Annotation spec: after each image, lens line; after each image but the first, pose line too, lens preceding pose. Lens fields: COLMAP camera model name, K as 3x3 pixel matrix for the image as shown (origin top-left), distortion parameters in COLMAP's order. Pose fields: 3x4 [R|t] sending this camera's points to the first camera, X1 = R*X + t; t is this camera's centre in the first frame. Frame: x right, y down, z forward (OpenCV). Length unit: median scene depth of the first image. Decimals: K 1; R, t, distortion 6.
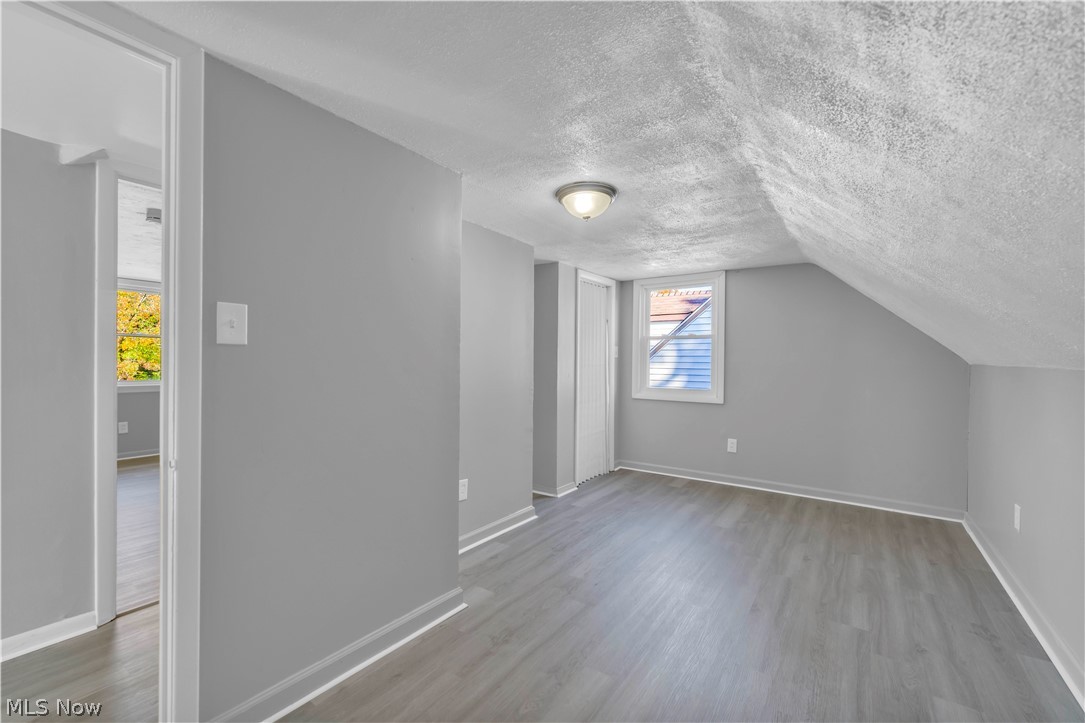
lens RADIAL K [[442.3, 0, 540.8], [0, 442.3, 362.3], [0, 0, 1]] dist [-0.004013, -0.000026]
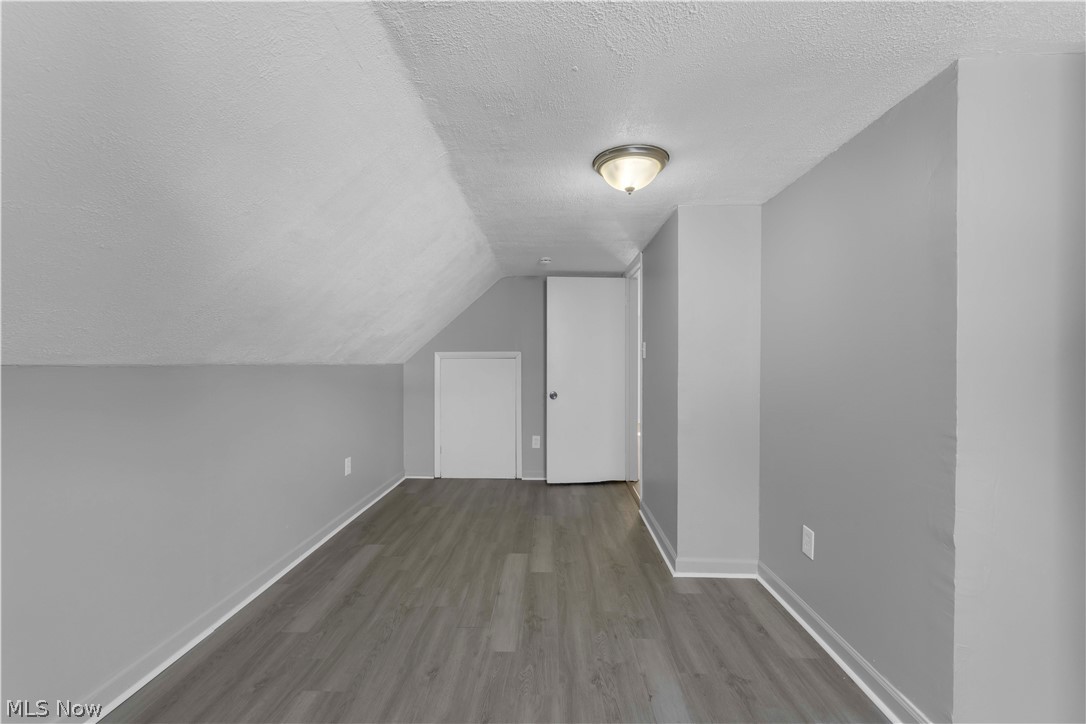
lens RADIAL K [[442.7, 0, 542.8], [0, 442.7, 363.1], [0, 0, 1]] dist [-0.004013, -0.000026]
pose [[-0.826327, -0.009571, -0.563109, 0.799269], [-0.008866, 0.999953, -0.003986, 0.003143], [0.563121, 0.001699, -0.826373, 1.823661]]
